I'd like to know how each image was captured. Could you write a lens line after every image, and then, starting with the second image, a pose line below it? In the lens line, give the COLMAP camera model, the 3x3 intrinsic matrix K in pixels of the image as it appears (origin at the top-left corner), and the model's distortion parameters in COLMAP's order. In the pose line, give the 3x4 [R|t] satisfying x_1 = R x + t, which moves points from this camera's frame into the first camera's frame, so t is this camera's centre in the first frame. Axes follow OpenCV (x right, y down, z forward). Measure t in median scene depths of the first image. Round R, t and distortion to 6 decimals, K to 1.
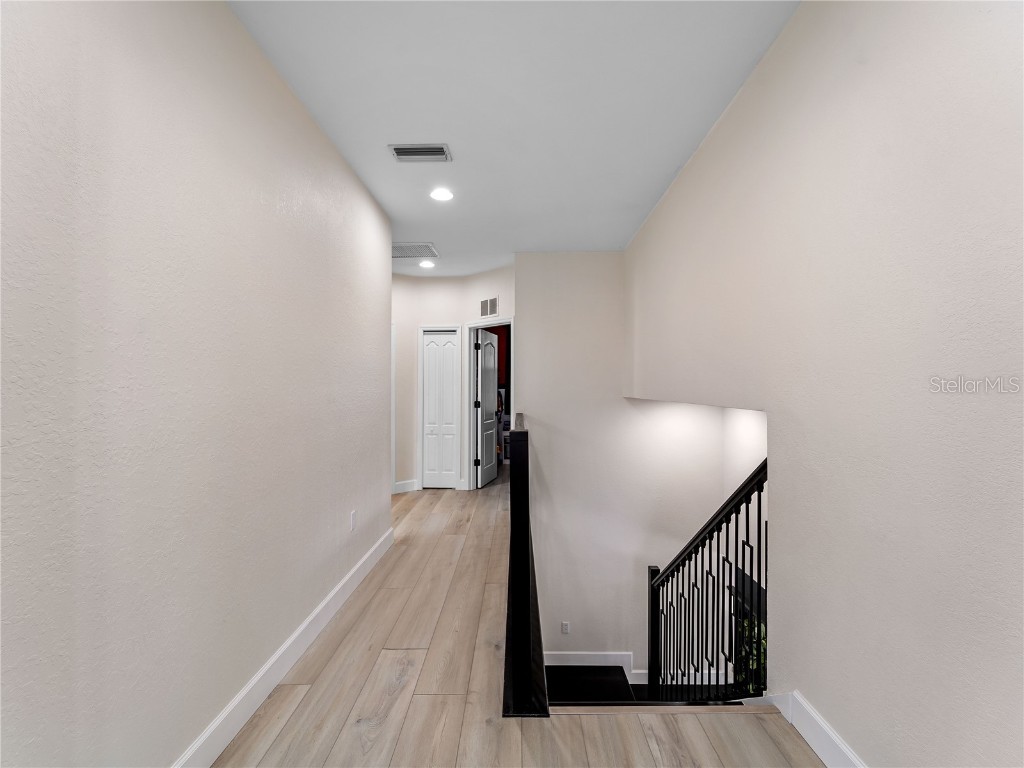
lens RADIAL K [[472.3, 0, 517.1], [0, 472.3, 386.9], [0, 0, 1]] dist [-0.002740, -0.001058]
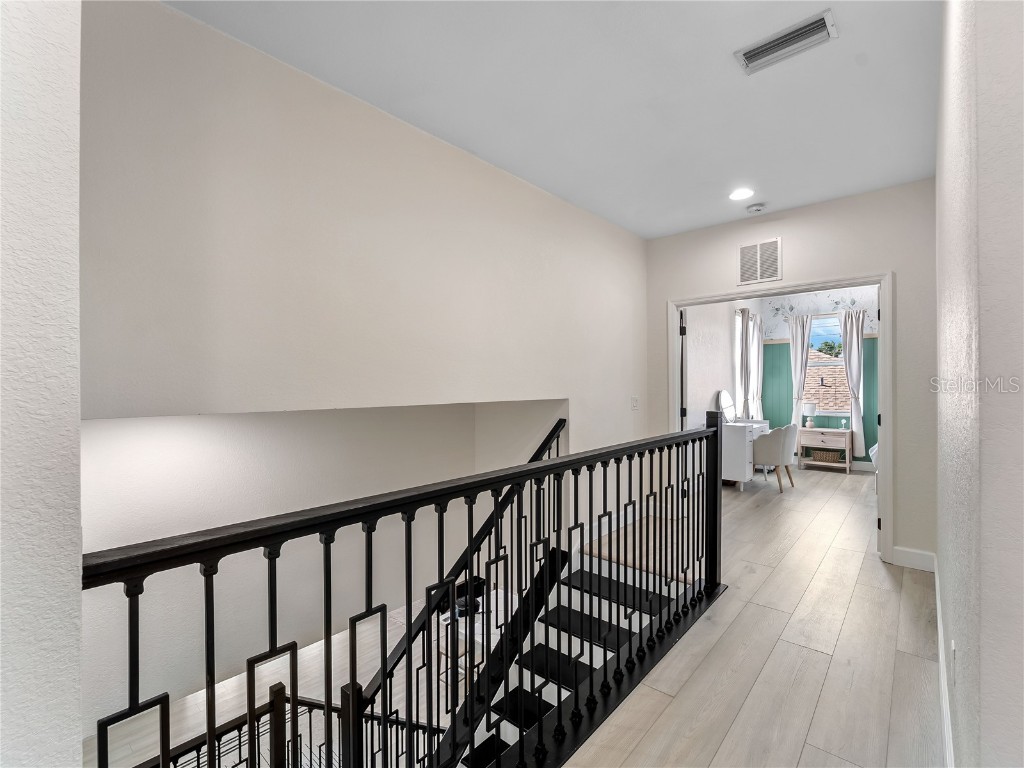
lens RADIAL K [[472.3, 0, 517.1], [0, 472.3, 386.9], [0, 0, 1]] dist [-0.002740, -0.001058]
pose [[-0.765835, 0.006992, 0.642999, -0.170625], [0.005207, 0.999976, -0.004672, 0.004745], [-0.643016, -0.000230, -0.765853, 0.881474]]
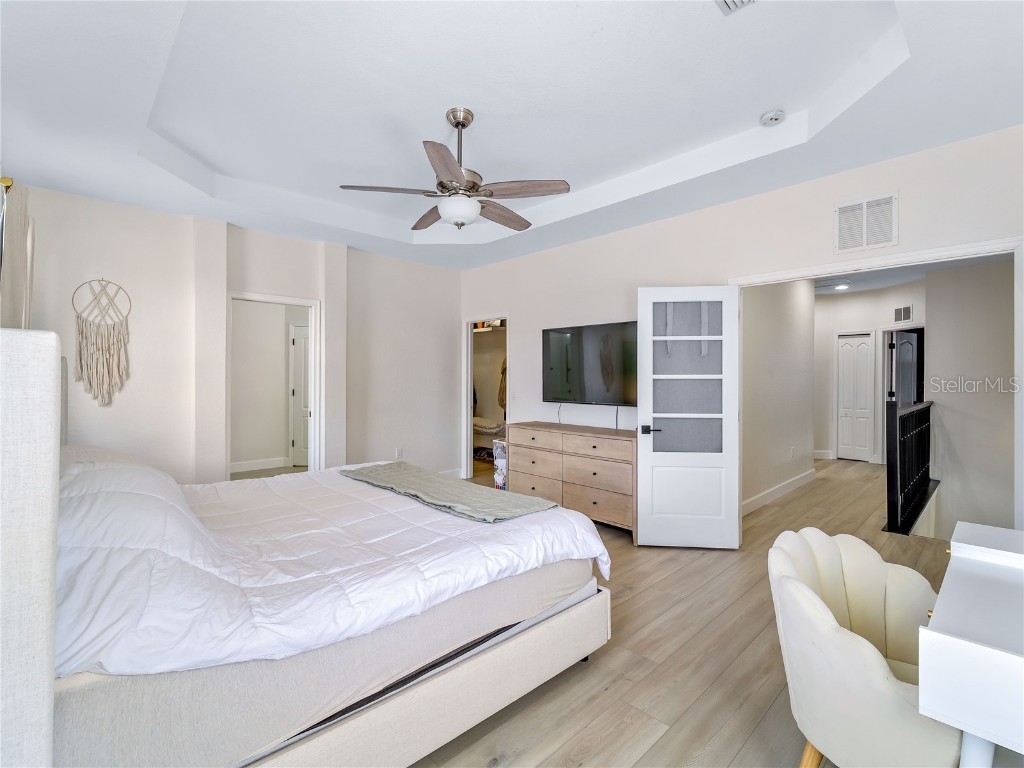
lens RADIAL K [[470.8, 0, 513.1], [0, 470.8, 376.9], [0, 0, 1]] dist [-0.002004, -0.000424]
pose [[0.696312, 0.002713, -0.717734, 0.108177], [-0.003533, 0.999994, 0.000353, -0.004200], [0.717731, 0.002290, 0.696317, -0.547143]]
